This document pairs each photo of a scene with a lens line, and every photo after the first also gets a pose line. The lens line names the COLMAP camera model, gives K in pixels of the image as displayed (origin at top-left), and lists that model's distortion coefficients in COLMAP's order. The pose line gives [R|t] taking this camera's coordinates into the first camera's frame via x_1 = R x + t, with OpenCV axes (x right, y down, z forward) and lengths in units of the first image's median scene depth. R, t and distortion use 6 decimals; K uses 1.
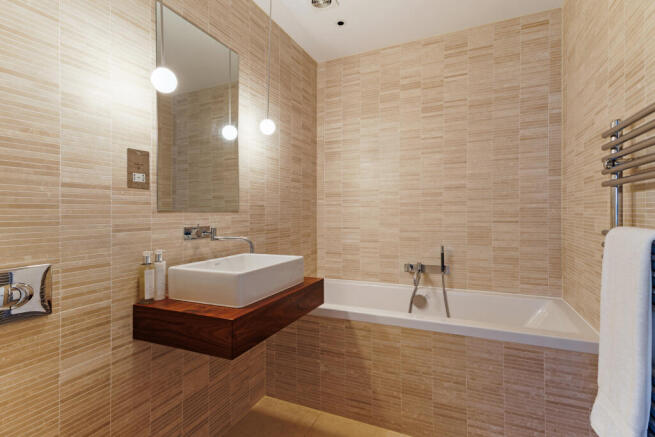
lens RADIAL K [[320.0, 0, 328.3], [0, 320.0, 217.4], [0, 0, 1]] dist [0.000043, 0.000001]
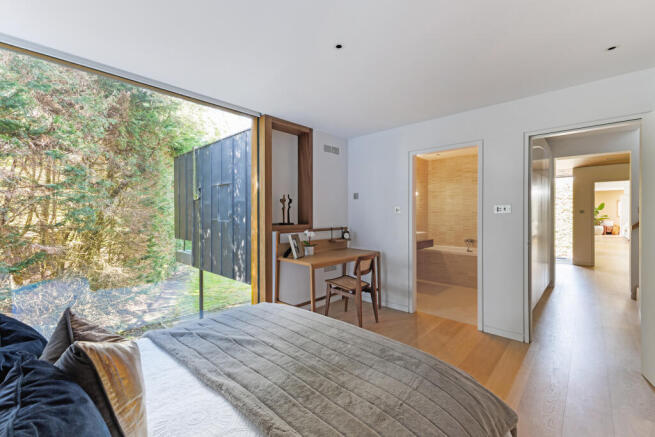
lens RADIAL K [[282.8, 0, 325.7], [0, 282.8, 218.1], [0, 0, 1]] dist [0.019388, 0.000208]
pose [[0.947393, 0.000567, -0.320072, -0.092096], [0.001502, 0.999980, 0.006217, -0.042638], [0.320068, -0.006371, 0.947373, -1.525417]]
